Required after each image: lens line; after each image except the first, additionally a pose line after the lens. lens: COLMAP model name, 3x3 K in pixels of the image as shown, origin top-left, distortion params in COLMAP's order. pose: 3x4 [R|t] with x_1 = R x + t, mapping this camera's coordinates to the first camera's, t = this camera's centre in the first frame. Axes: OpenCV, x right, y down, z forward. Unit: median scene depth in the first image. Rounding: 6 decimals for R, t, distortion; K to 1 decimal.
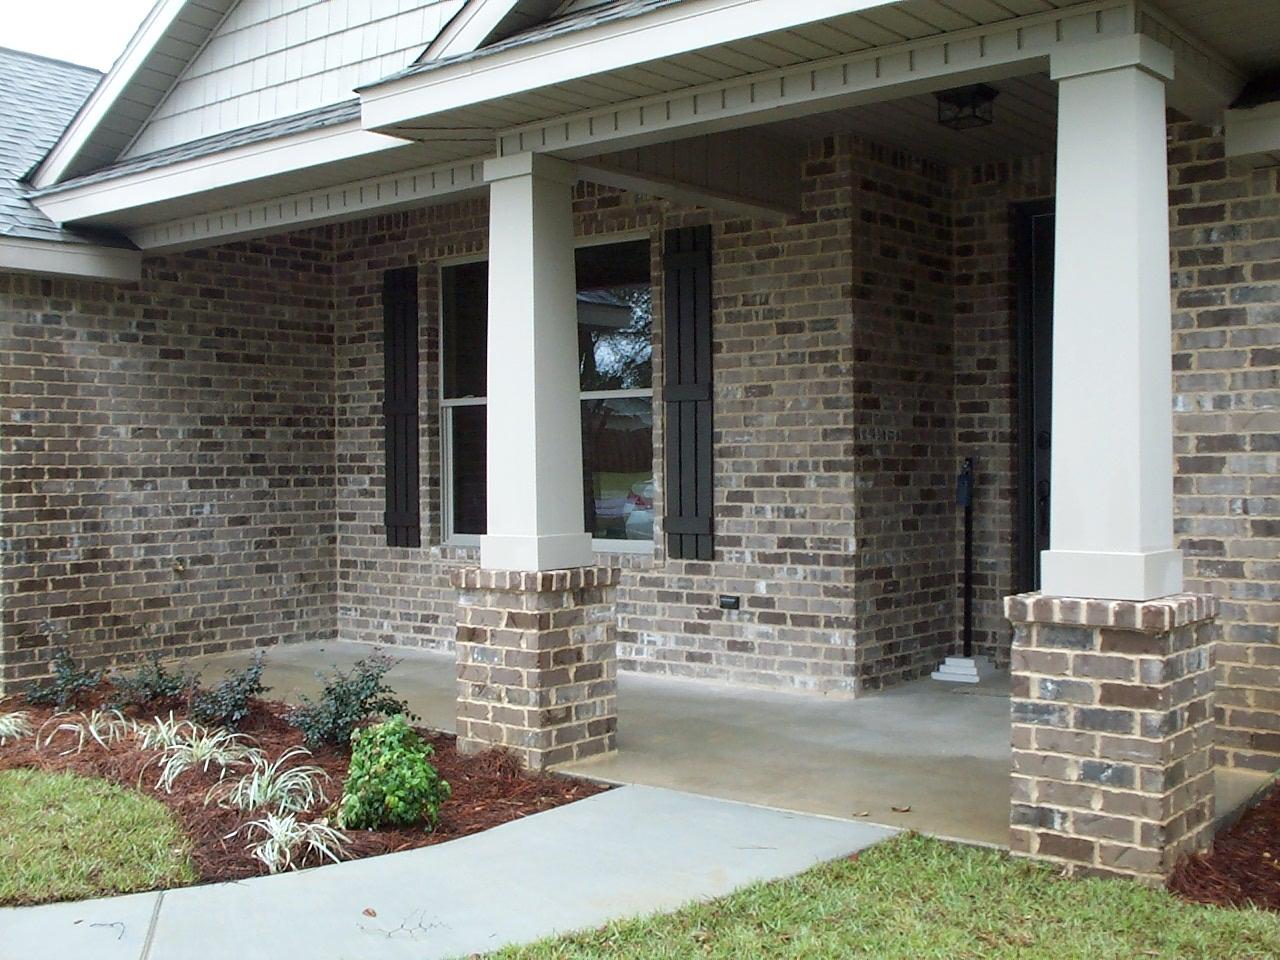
lens RADIAL K [[1431.9, 0, 638.6], [0, 1431.9, 477.8], [0, 0, 1]] dist [-0.071582, 0.000000]
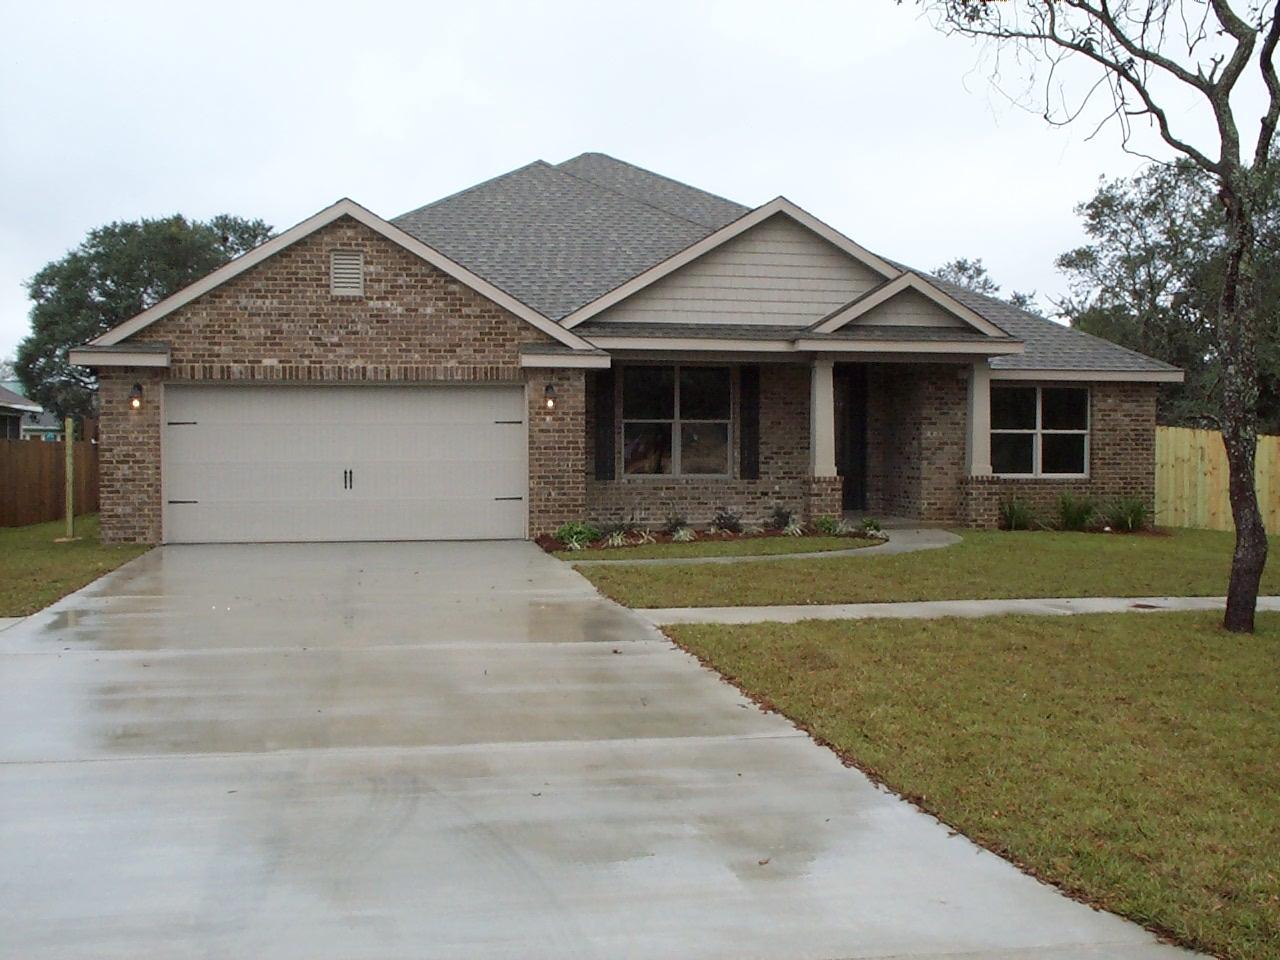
lens RADIAL K [[1431.9, 0, 641.3], [0, 1431.9, 479.2], [0, 0, 1]] dist [-0.071582, 0.000000]
pose [[0.640027, -0.008184, 0.768309, -2.194332], [-0.000094, 0.999942, 0.010730, 0.023034], [-0.768353, -0.006939, 0.639989, -0.654290]]
